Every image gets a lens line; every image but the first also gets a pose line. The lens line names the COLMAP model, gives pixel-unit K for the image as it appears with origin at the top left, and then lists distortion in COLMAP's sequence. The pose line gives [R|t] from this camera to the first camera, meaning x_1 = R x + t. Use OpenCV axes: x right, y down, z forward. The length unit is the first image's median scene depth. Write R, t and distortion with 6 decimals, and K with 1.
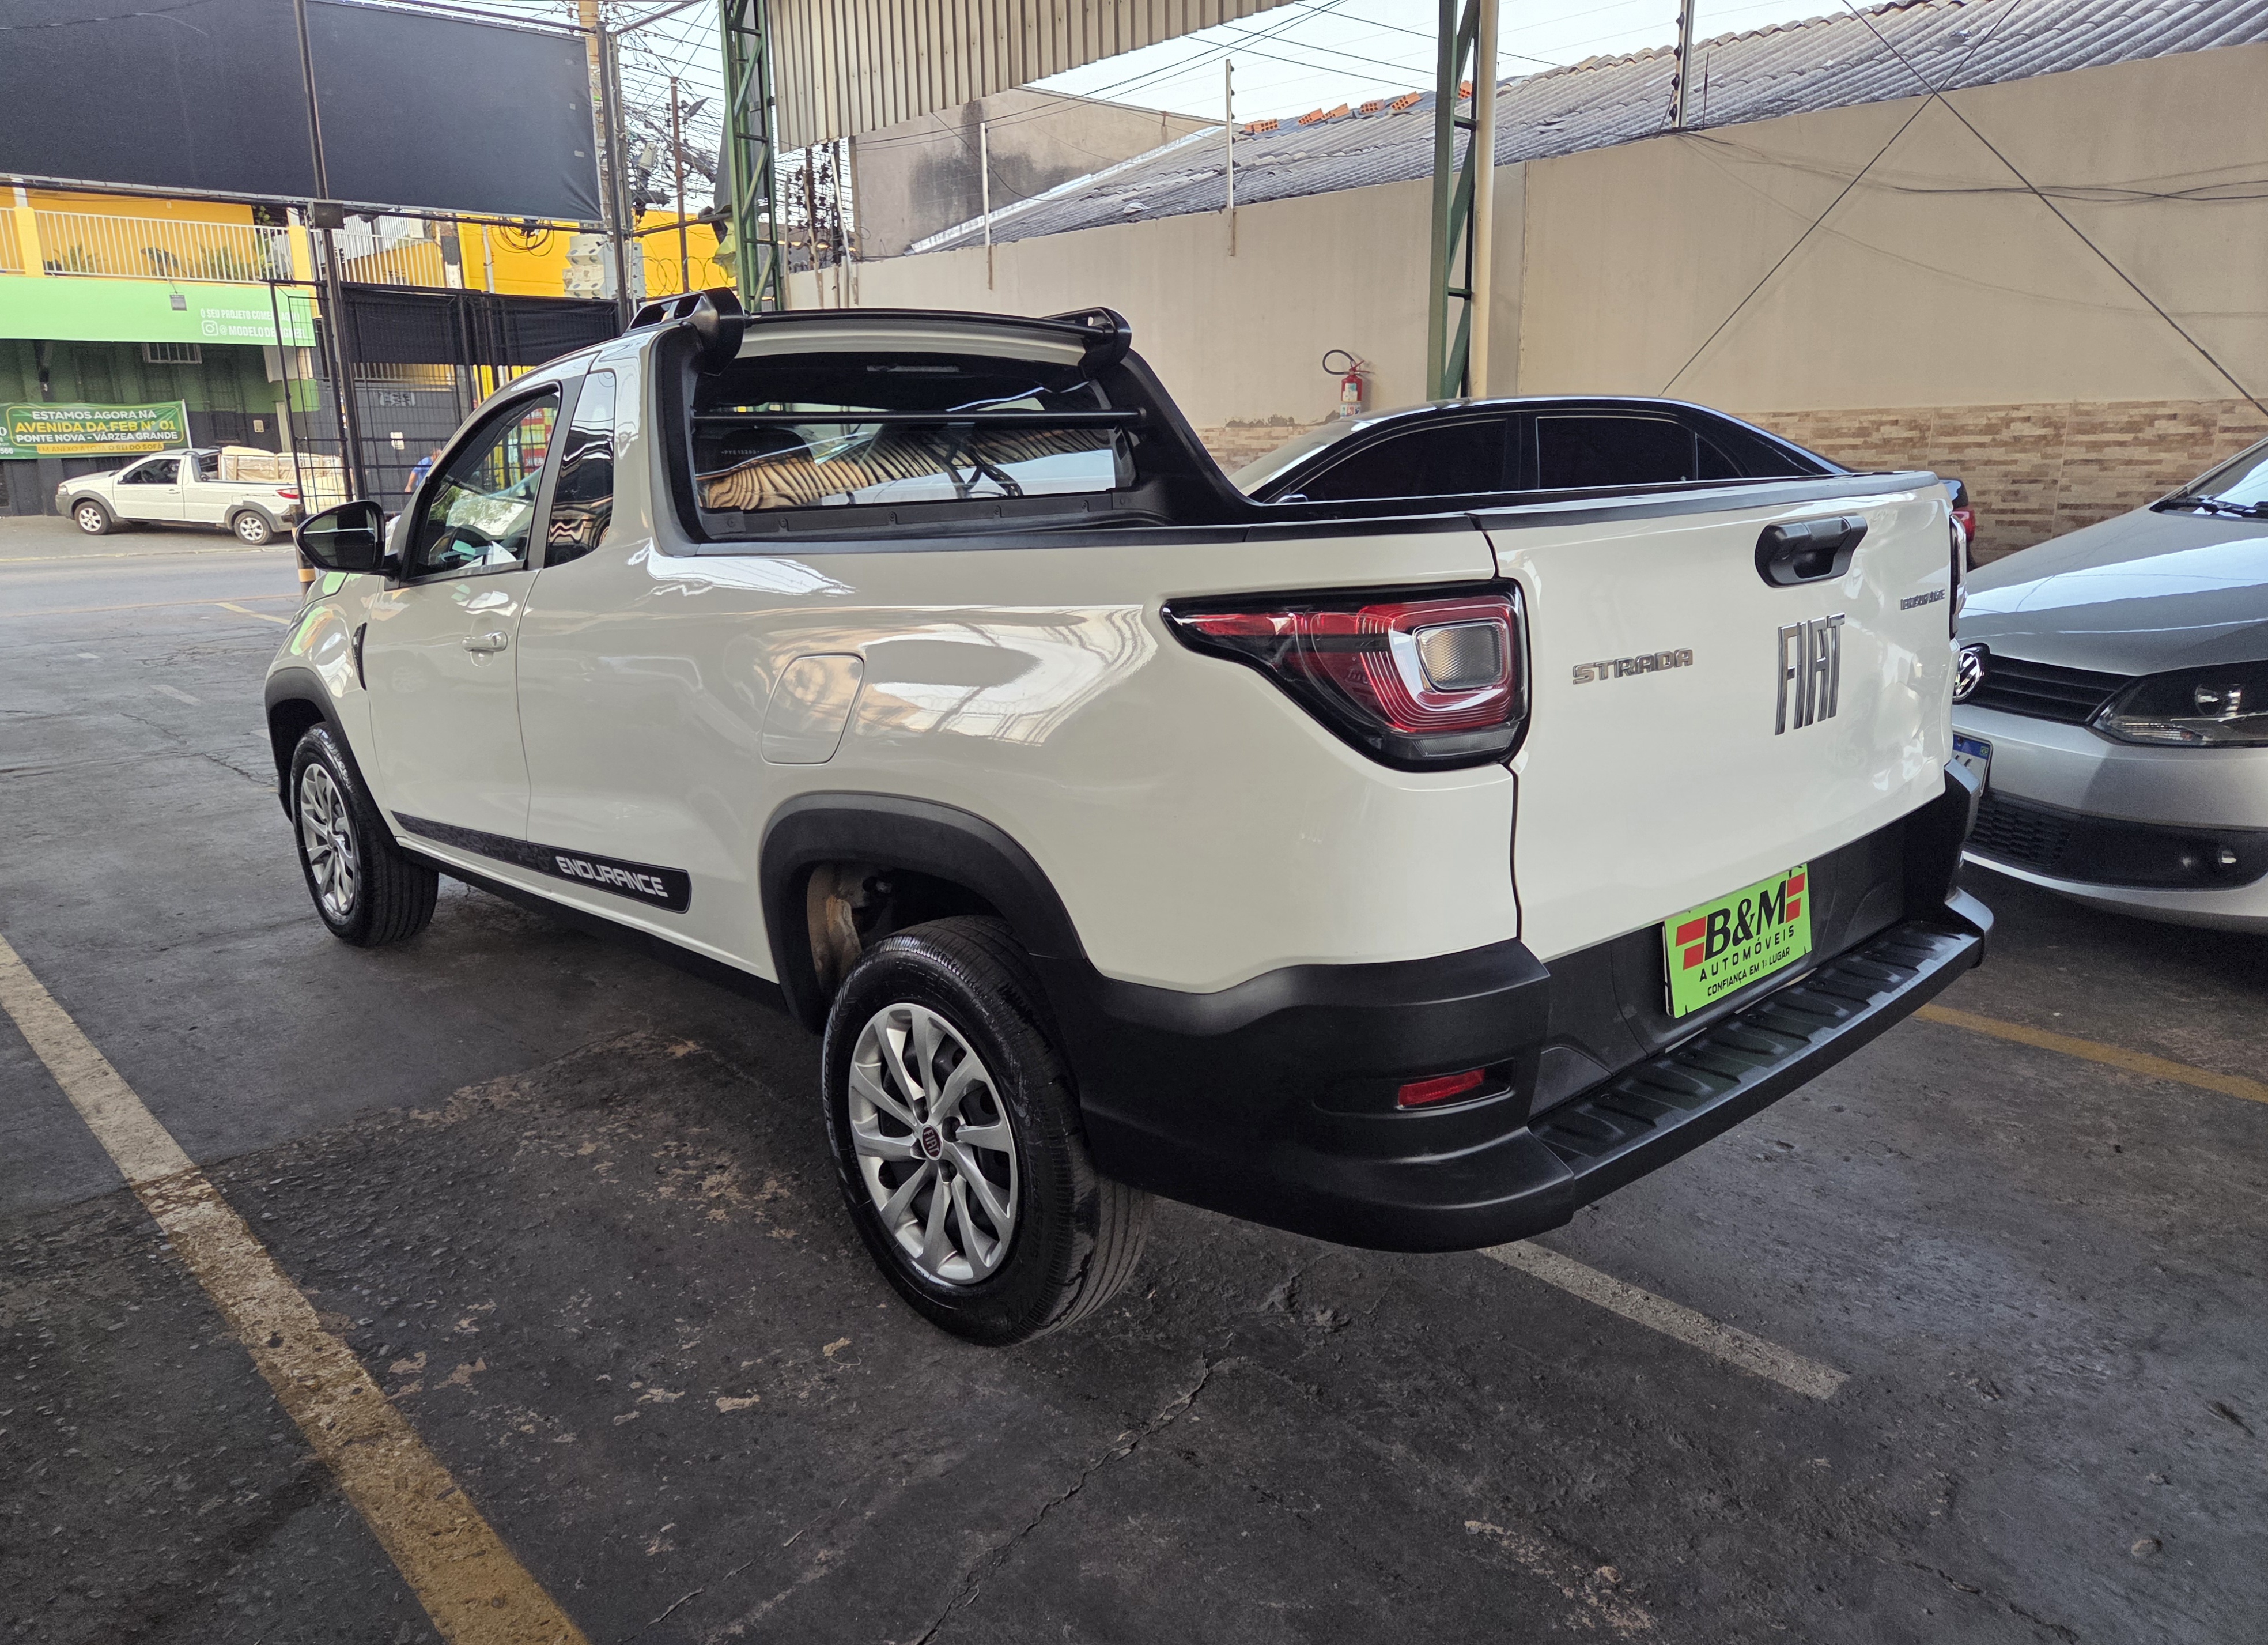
lens RADIAL K [[1576.3, 0, 1168.8], [0, 1576.3, 807.9], [0, 0, 1]] dist [0.049576, -0.013767]
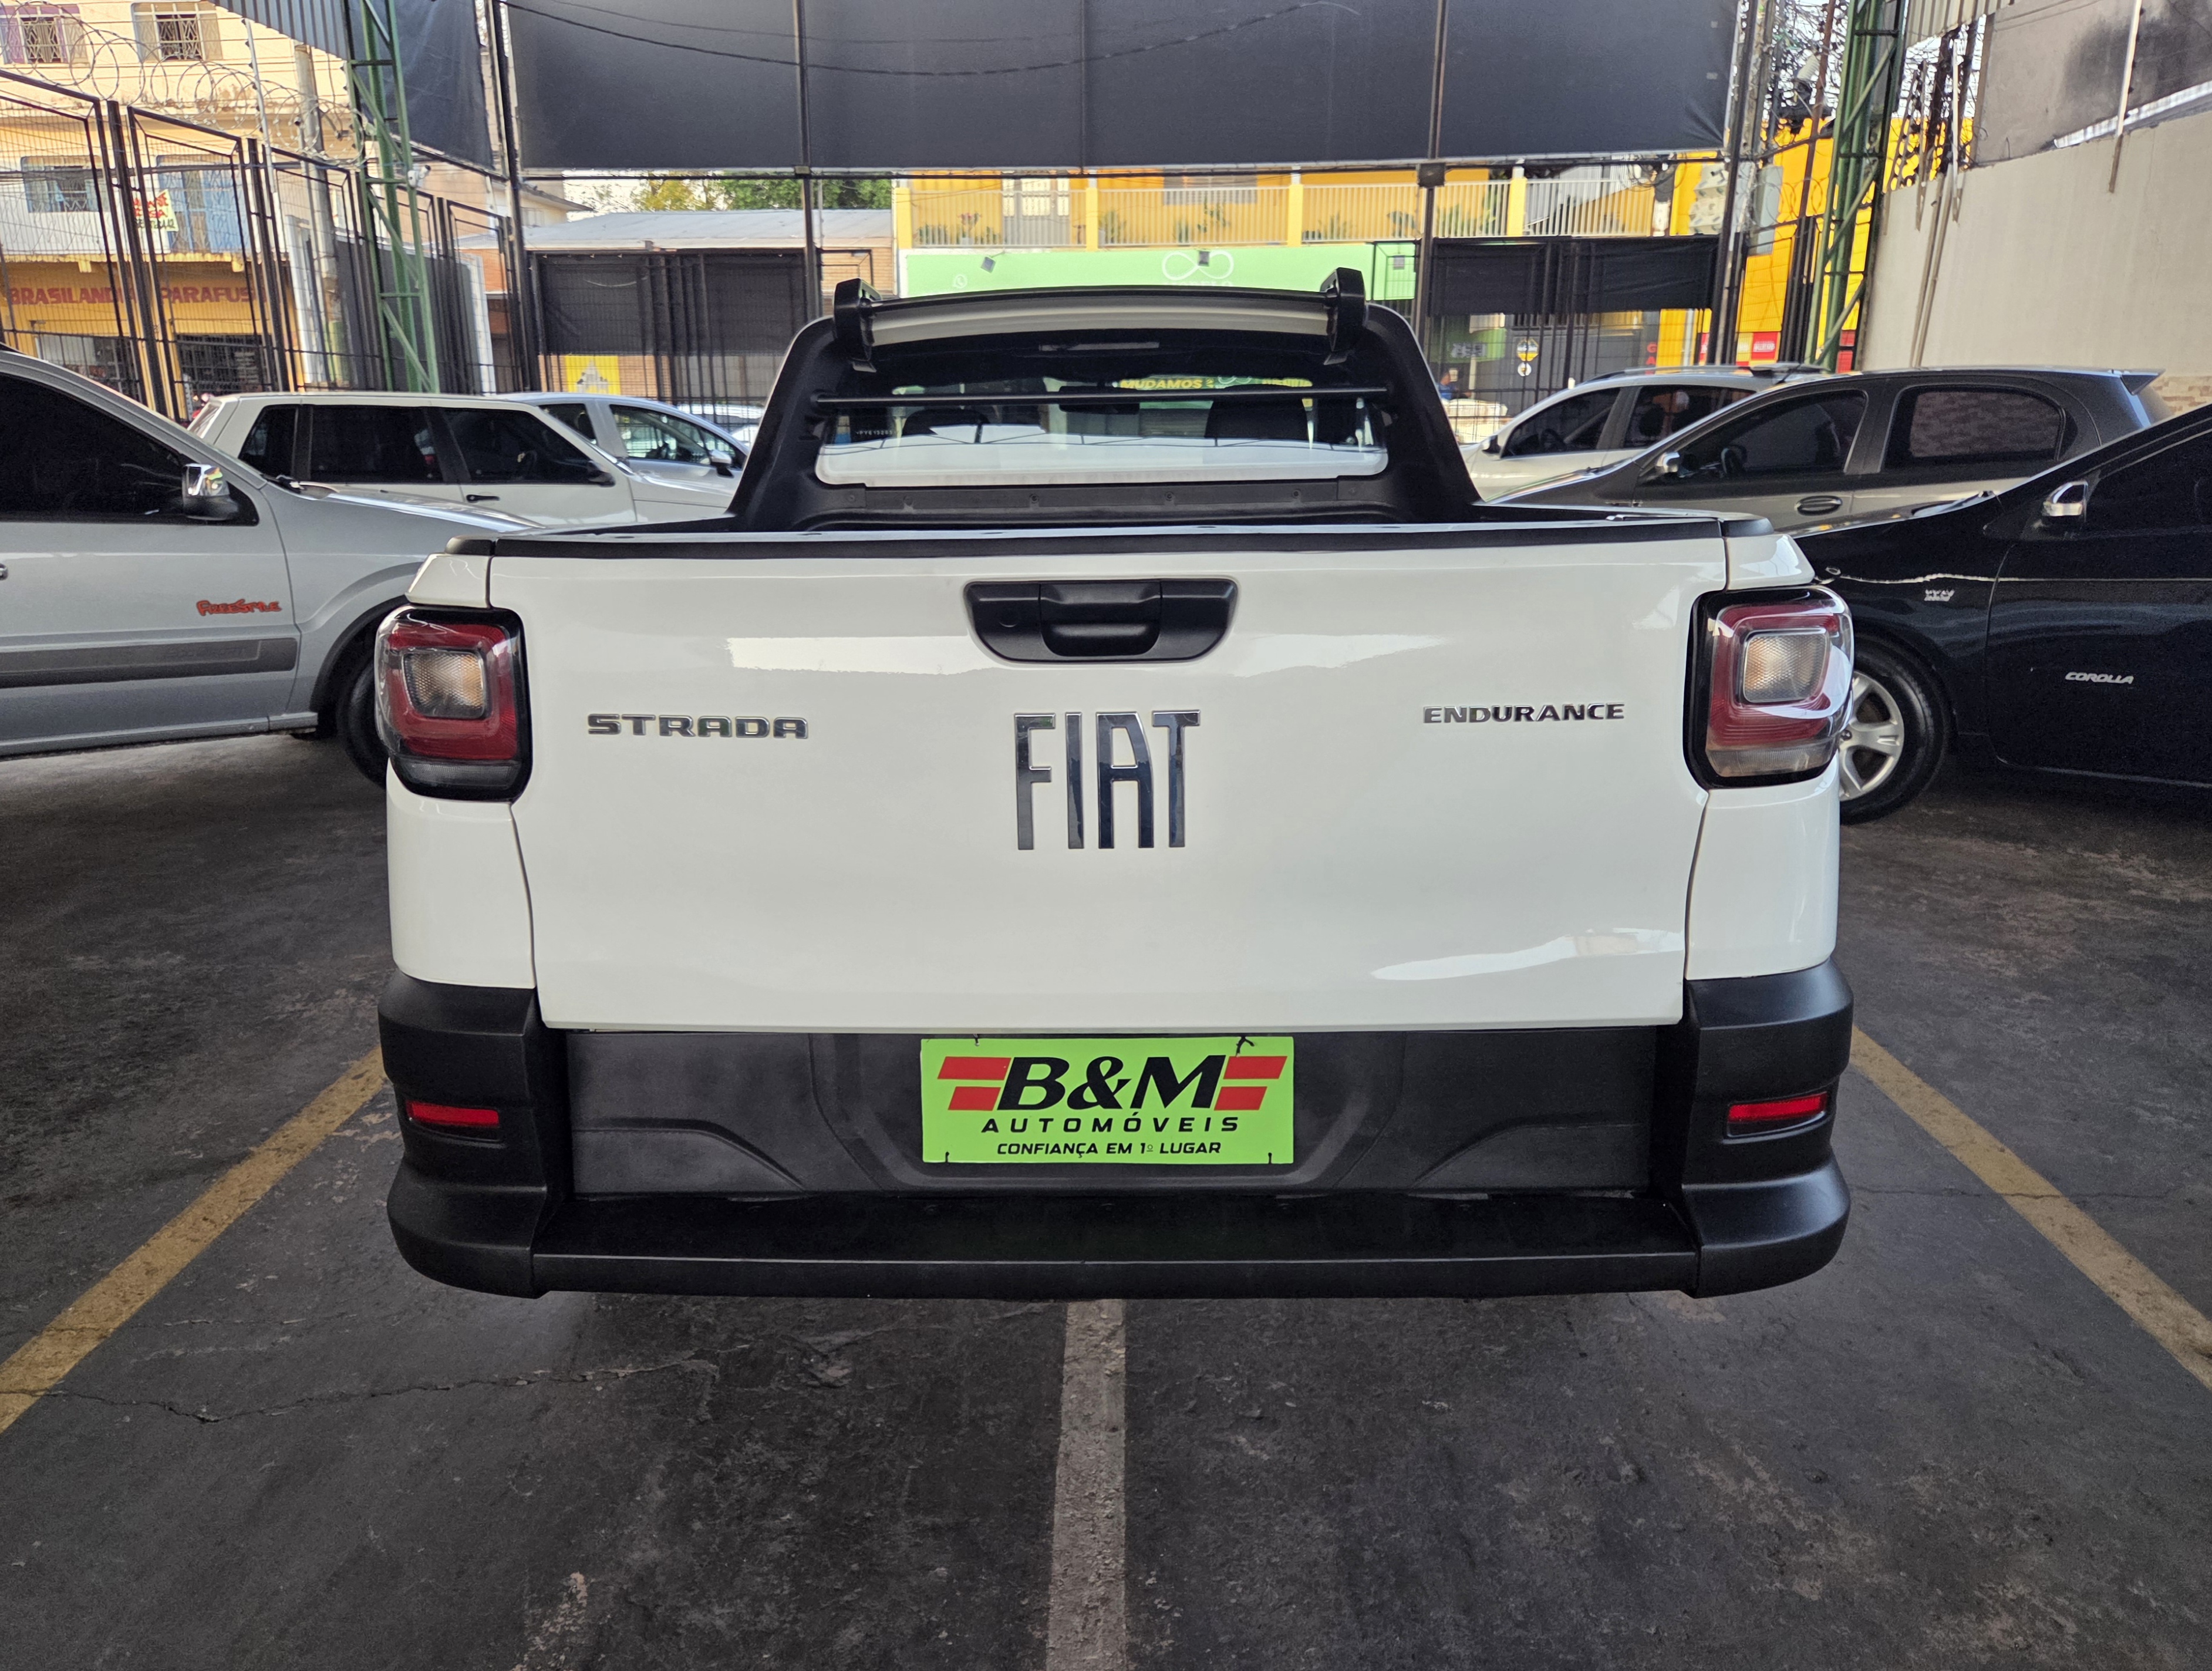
lens RADIAL K [[1679.2, 0, 1104.7], [0, 1679.2, 836.5], [0, 0, 1]] dist [0.031224, -0.010351]
pose [[0.708718, 0.188239, -0.679915, 0.574363], [-0.162052, 0.981414, 0.102794, -0.084726], [0.686628, 0.037330, 0.726050, 0.251608]]
